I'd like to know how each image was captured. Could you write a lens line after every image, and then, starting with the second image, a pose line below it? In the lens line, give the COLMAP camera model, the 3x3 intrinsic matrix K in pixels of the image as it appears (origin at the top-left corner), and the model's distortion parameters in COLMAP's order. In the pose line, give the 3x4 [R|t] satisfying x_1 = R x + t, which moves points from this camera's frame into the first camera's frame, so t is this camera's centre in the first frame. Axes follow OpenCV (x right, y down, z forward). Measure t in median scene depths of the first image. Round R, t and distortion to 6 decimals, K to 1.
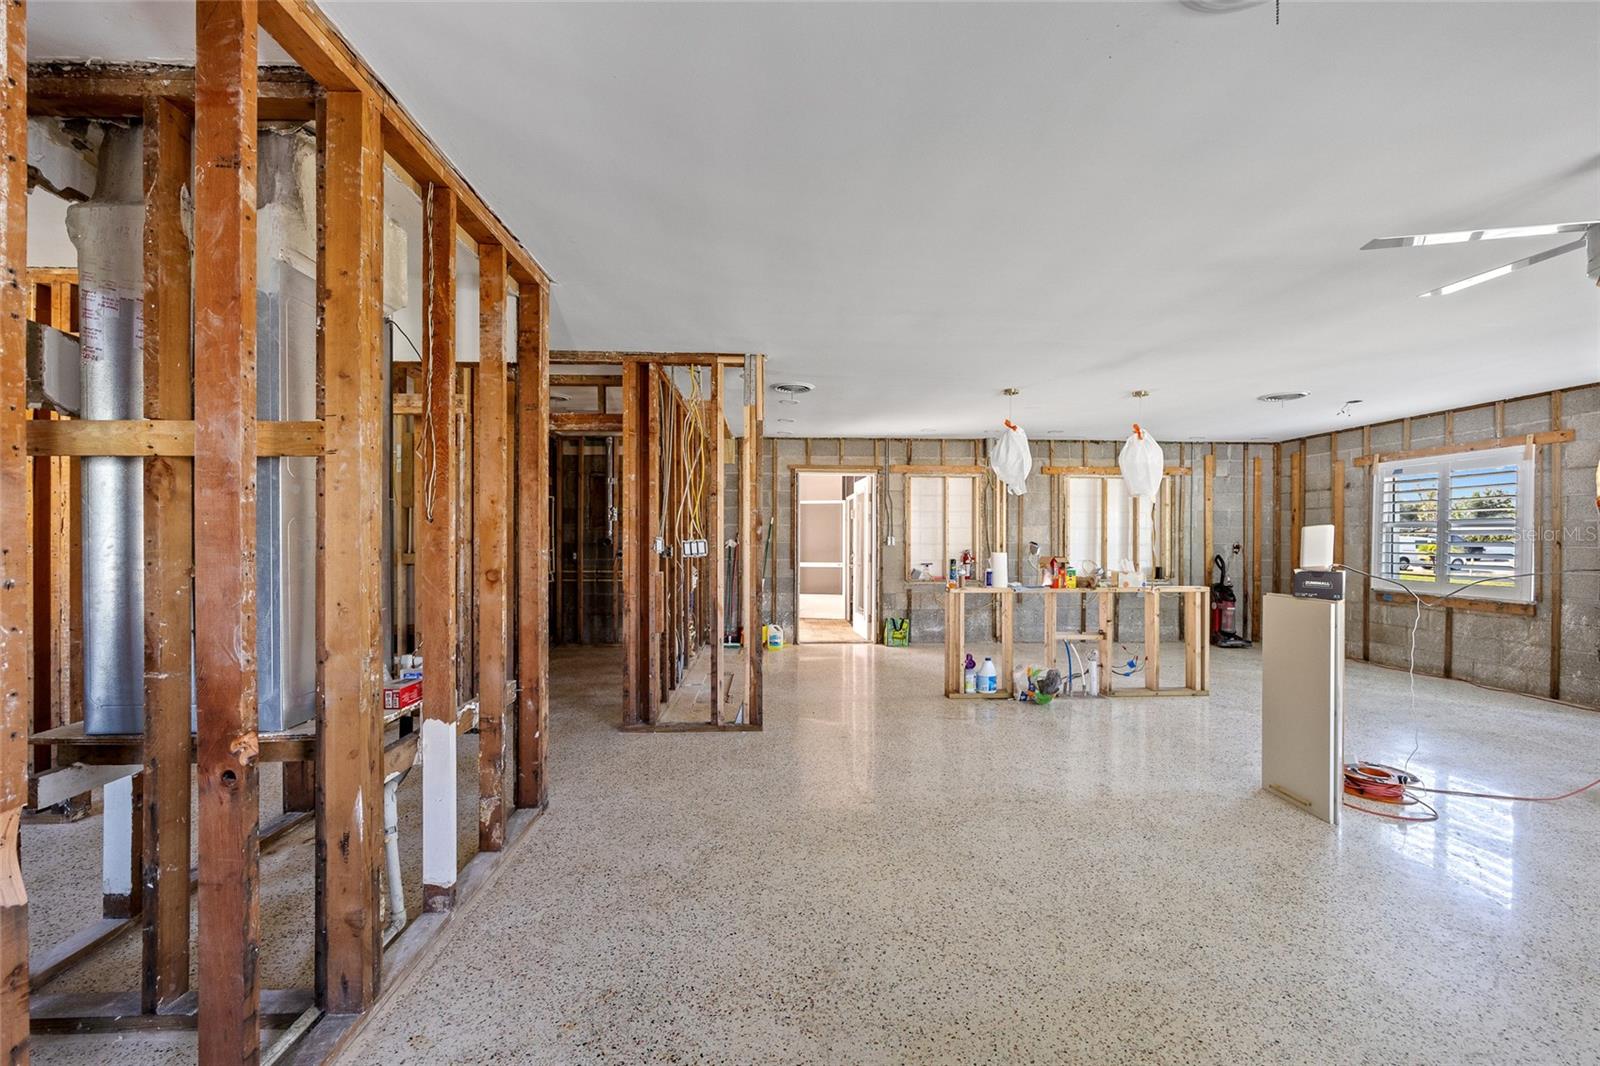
lens RADIAL K [[640.5, 0, 796.1], [0, 640.5, 537.6], [0, 0, 1]] dist [-0.003343, -0.000232]
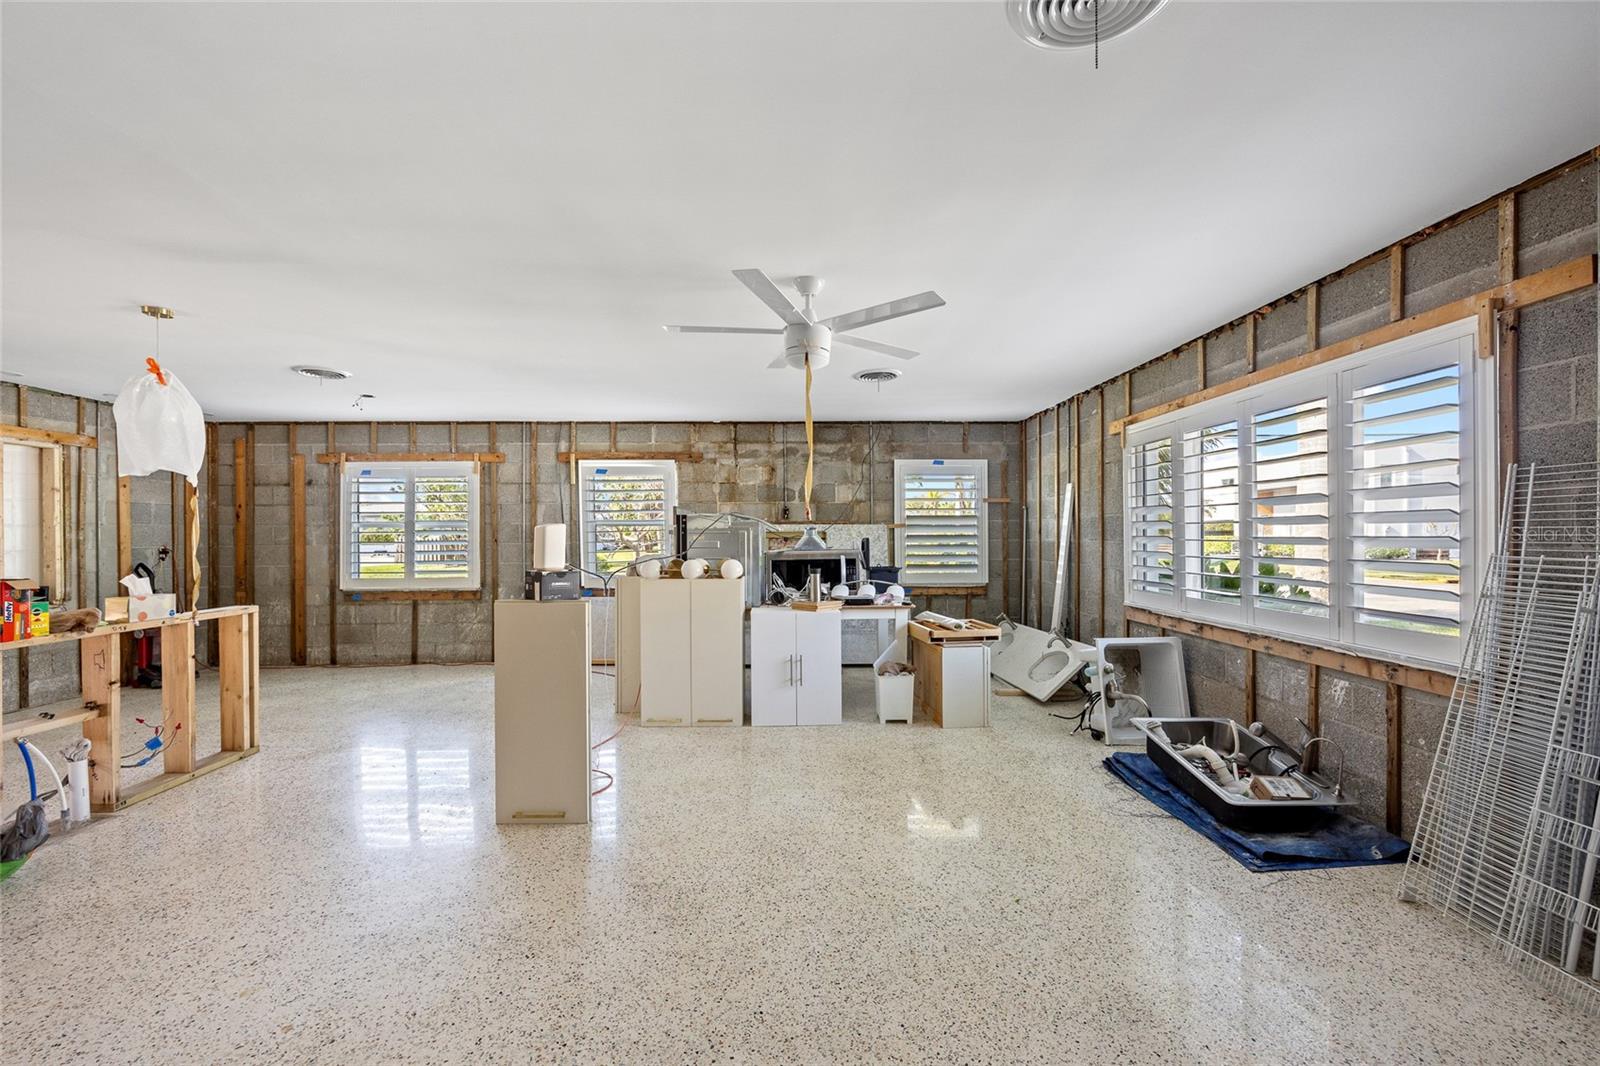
lens RADIAL K [[640.5, 0, 796.1], [0, 640.5, 537.6], [0, 0, 1]] dist [-0.003343, -0.000232]
pose [[0.012800, -0.006957, 0.999894, -0.076551], [0.008000, 0.999945, 0.006855, -0.001189], [-0.999886, 0.007911, 0.012855, 0.323485]]
